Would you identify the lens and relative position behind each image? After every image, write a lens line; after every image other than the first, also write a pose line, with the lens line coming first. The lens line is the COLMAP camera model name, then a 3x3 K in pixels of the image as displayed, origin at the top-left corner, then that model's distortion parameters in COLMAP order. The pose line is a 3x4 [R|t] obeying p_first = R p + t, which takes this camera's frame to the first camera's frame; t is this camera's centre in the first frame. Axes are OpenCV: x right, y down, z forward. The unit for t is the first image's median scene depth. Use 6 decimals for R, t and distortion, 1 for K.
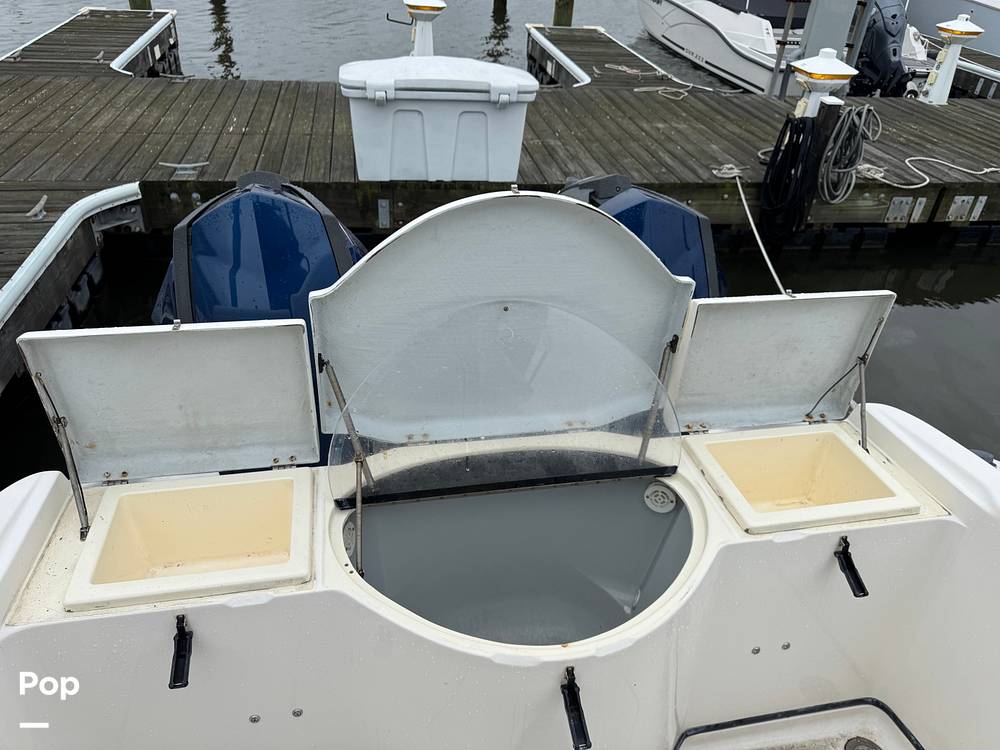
lens RADIAL K [[709.1, 0, 513.1], [0, 709.1, 377.5], [0, 0, 1]] dist [0.031076, -0.046651]
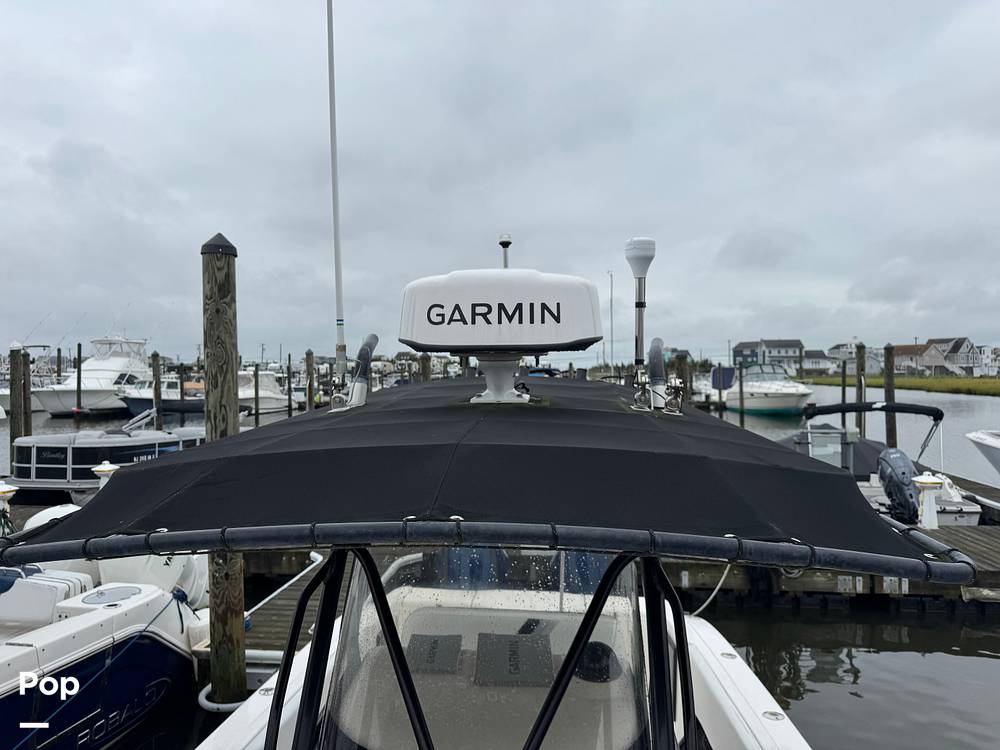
lens RADIAL K [[711.2, 0, 503.2], [0, 711.2, 383.3], [0, 0, 1]] dist [-0.029684, 0.037910]
pose [[0.958445, -0.060102, -0.278874, 0.287200], [-0.107178, 0.830080, -0.547247, 0.377688], [0.264378, 0.554396, 0.789145, -0.792601]]
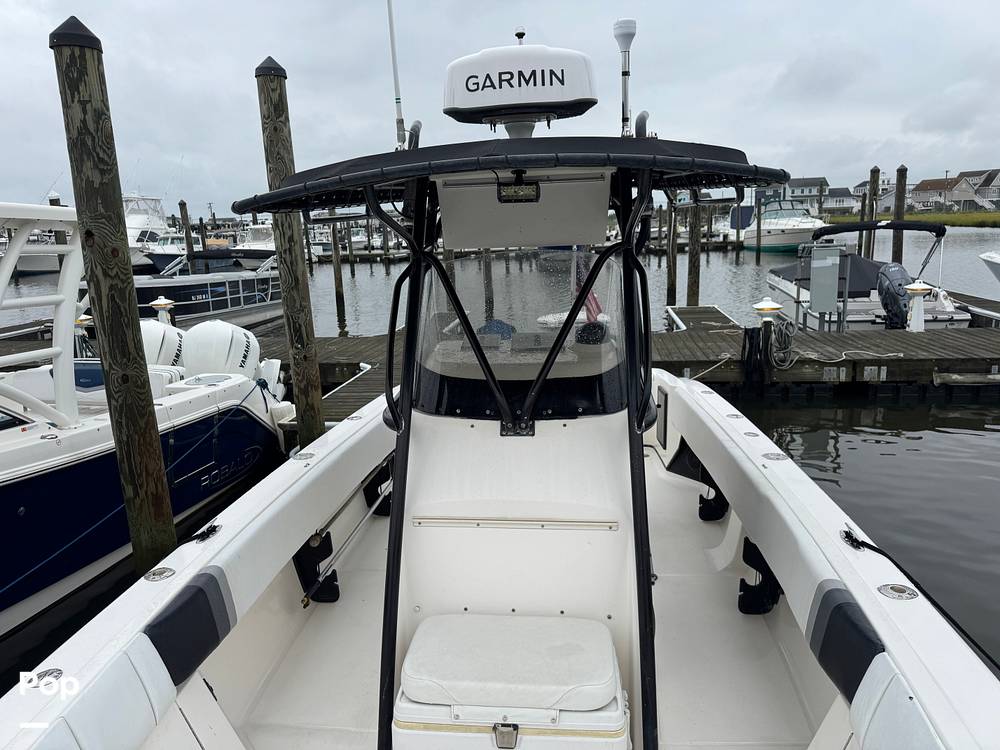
lens RADIAL K [[690.9, 0, 500.0], [0, 690.9, 375.0], [0, 0, 1]] dist [-0.002151, -0.003409]
pose [[0.946110, -0.031129, -0.322346, 0.328387], [-0.095117, 0.924756, -0.368481, 0.543537], [0.309562, 0.379284, 0.871960, -0.885916]]
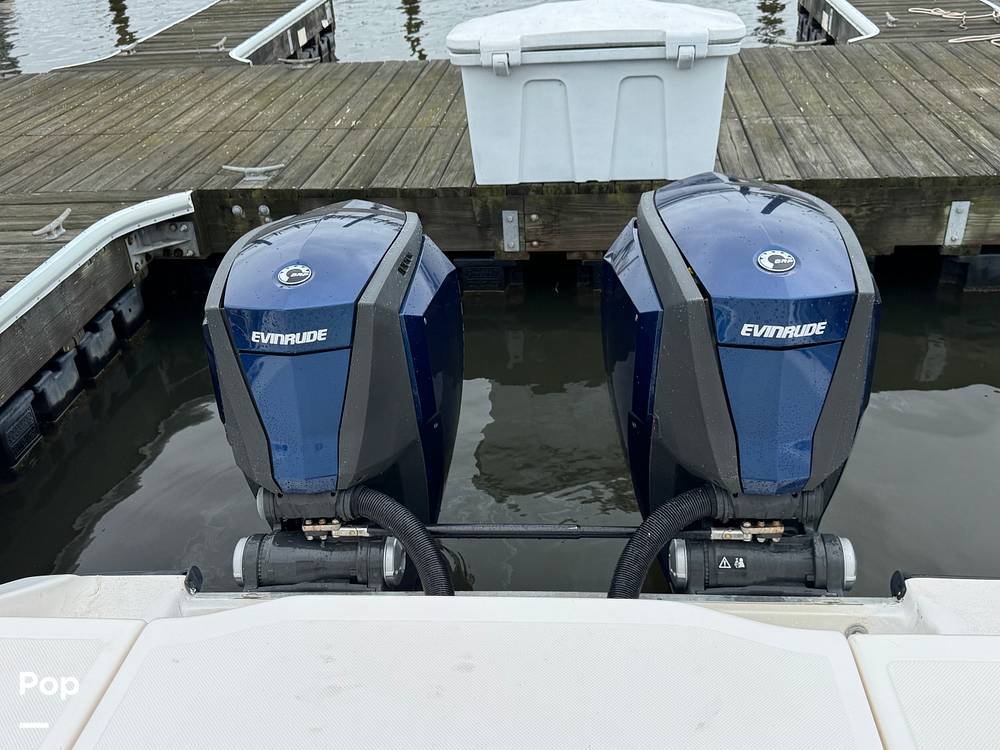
lens RADIAL K [[958.1, 0, 500.0], [0, 958.1, 375.0], [0, 0, 1]] dist [0.142612, -0.357230]
pose [[0.952097, 0.036181, -0.303647, 0.087760], [-0.062602, 0.995007, -0.077733, -0.016769], [0.299319, 0.093018, 0.949608, 0.113118]]
